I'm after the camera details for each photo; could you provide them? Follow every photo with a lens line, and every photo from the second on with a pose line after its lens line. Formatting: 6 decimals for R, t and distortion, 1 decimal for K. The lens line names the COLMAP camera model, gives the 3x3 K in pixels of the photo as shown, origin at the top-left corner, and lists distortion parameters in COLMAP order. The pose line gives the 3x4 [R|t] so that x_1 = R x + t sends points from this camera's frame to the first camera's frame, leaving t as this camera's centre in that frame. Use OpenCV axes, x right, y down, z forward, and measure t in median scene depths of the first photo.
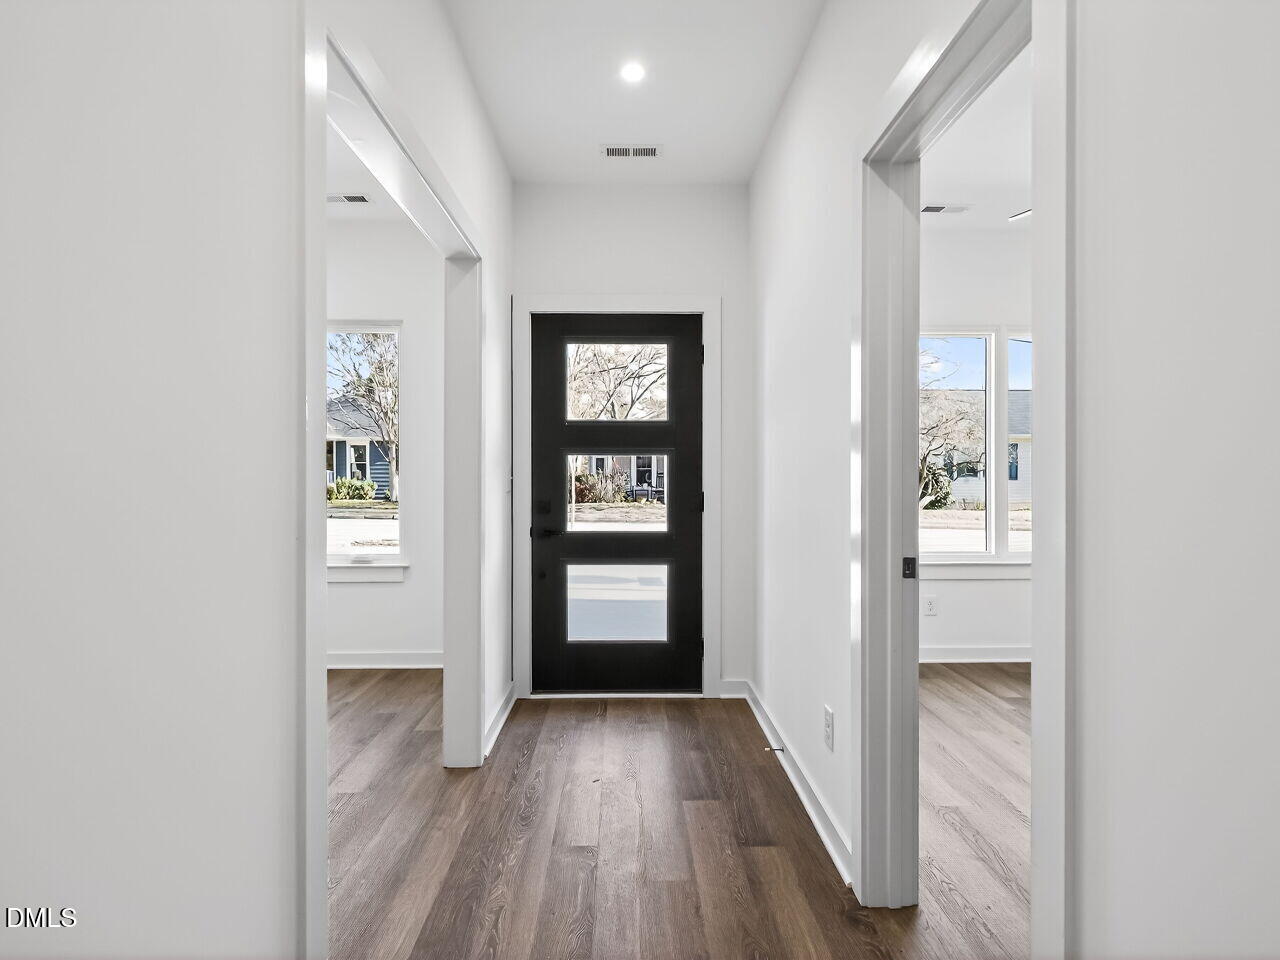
lens RADIAL K [[748.0, 0, 635.0], [0, 748.0, 479.4], [0, 0, 1]] dist [0.002304, 0.000652]
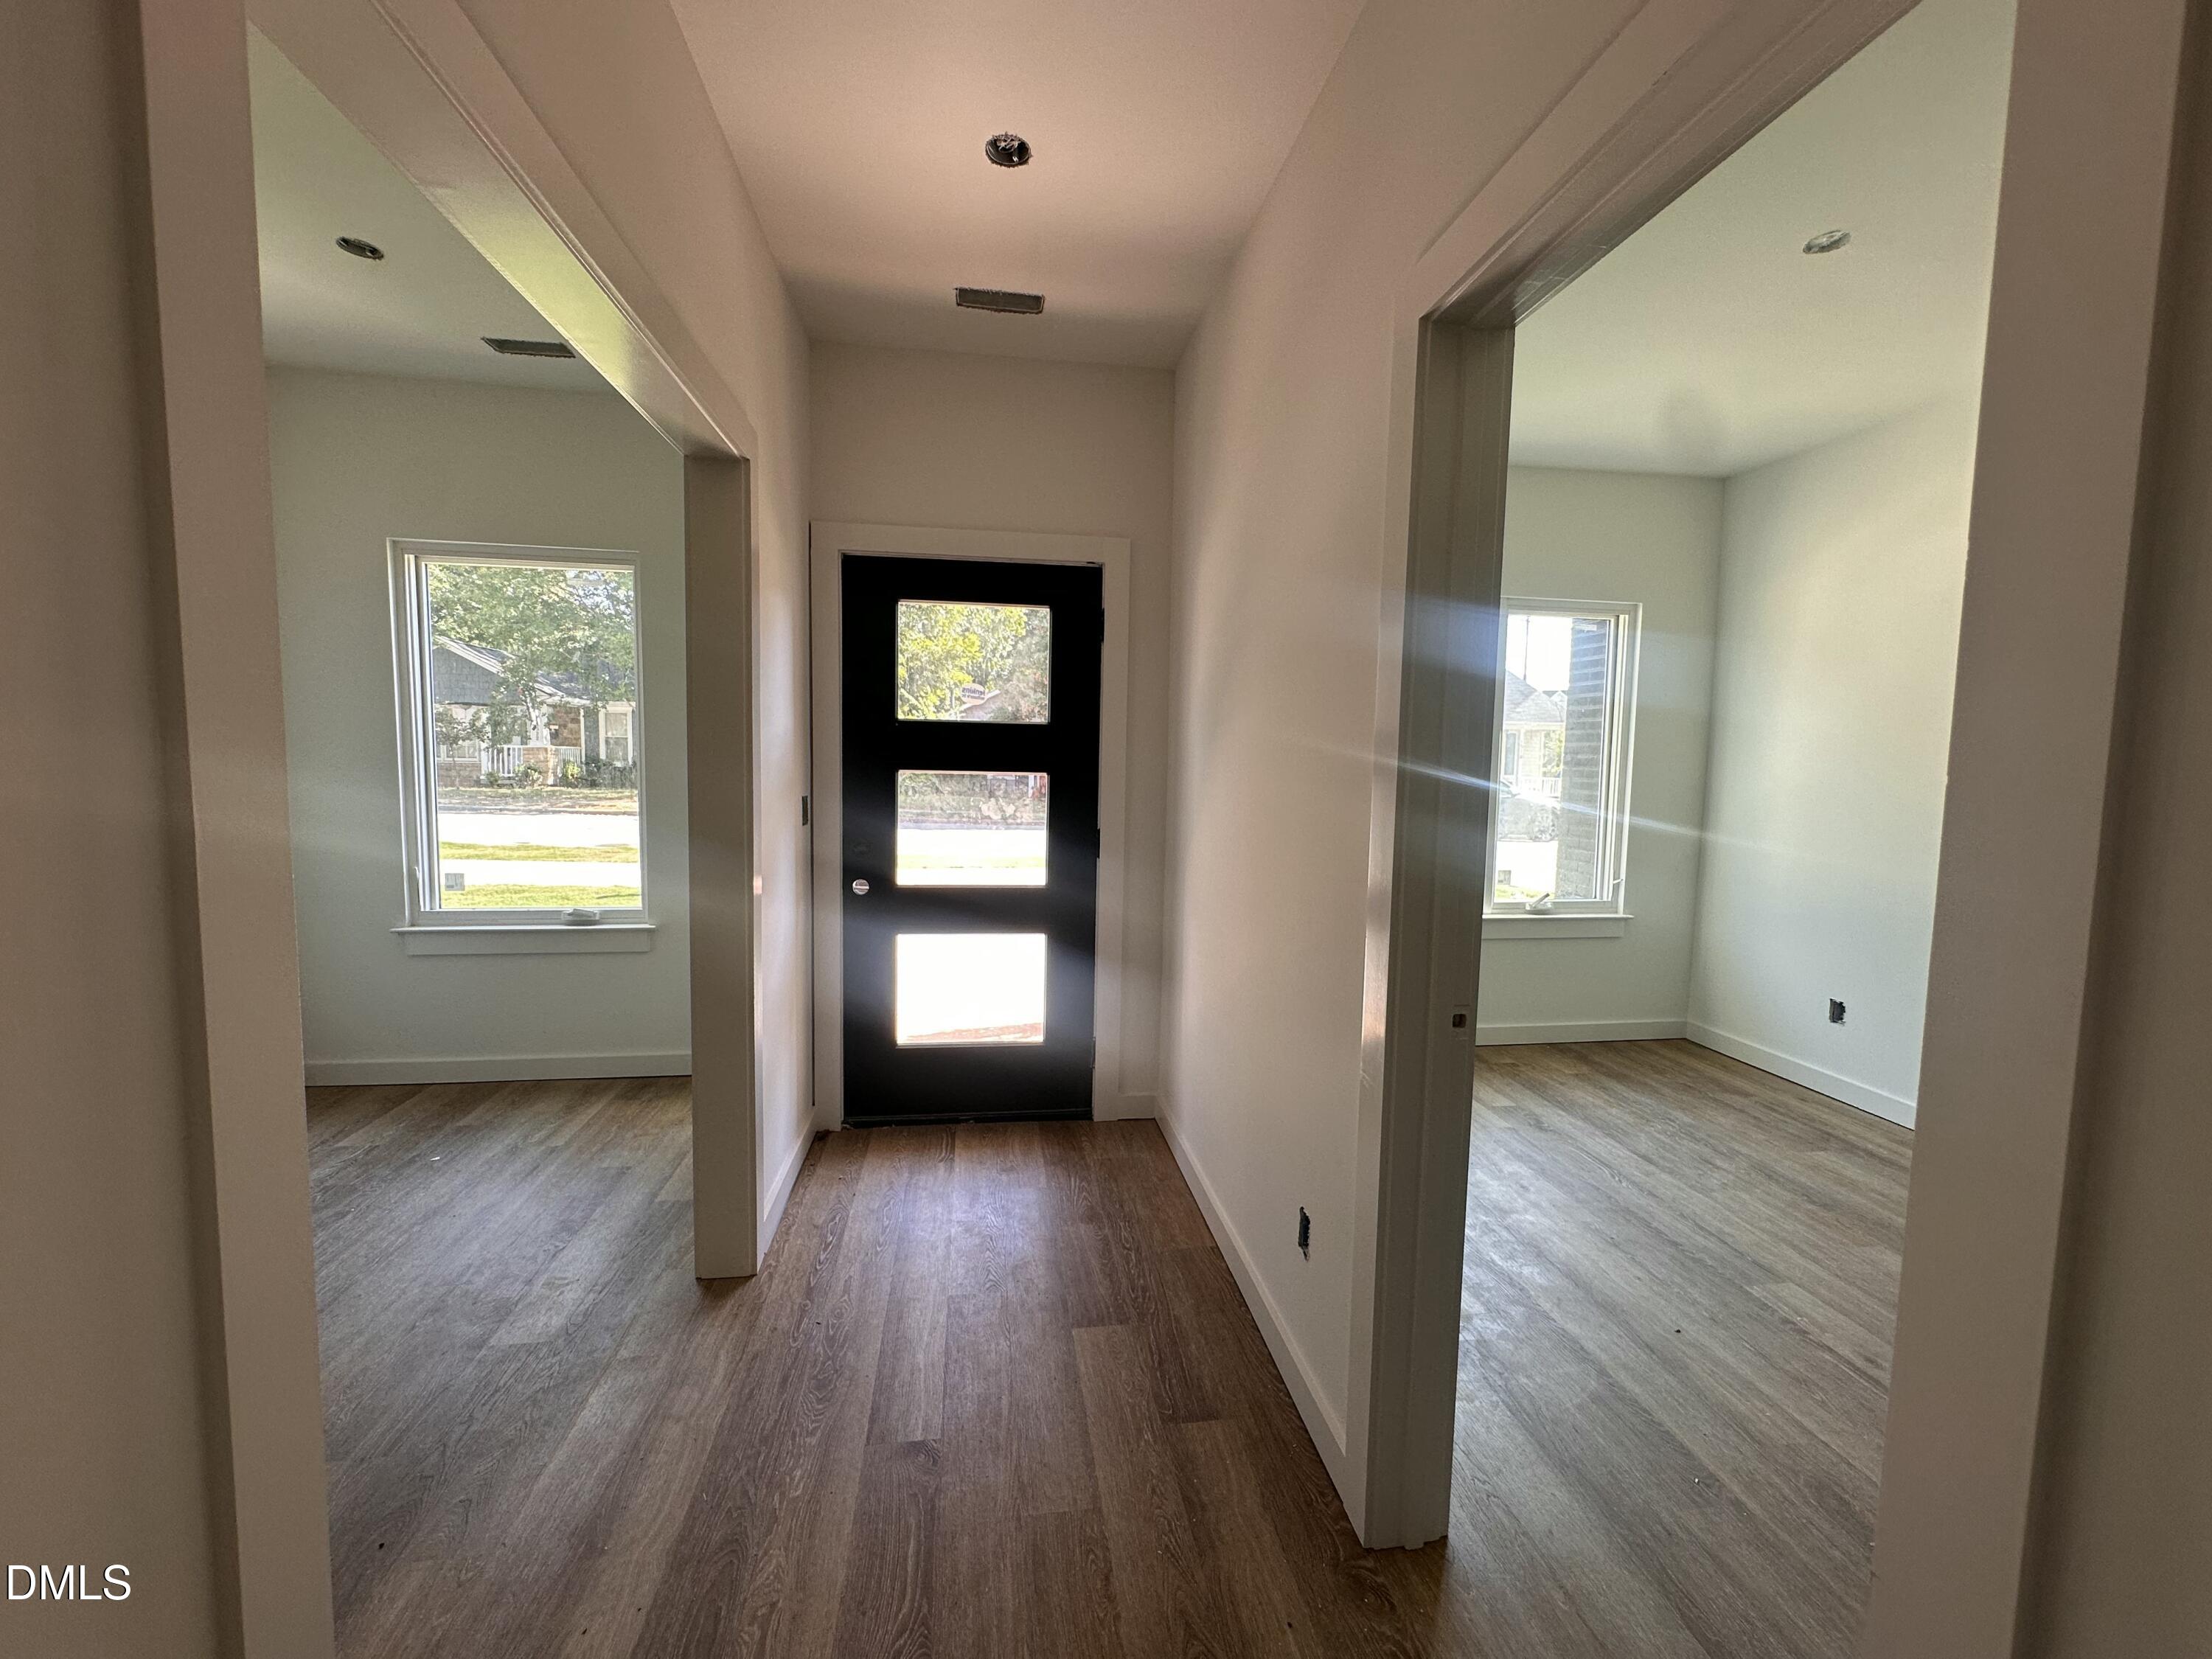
lens RADIAL K [[889.9, 0, 1099.4], [0, 889.9, 822.1], [0, 0, 1]] dist [-0.000031, 0.000001]
pose [[0.992134, 0.009975, 0.124780, -0.015235], [-0.019748, 0.996809, 0.077338, -0.076833], [-0.123610, -0.079194, 0.989166, 0.270867]]
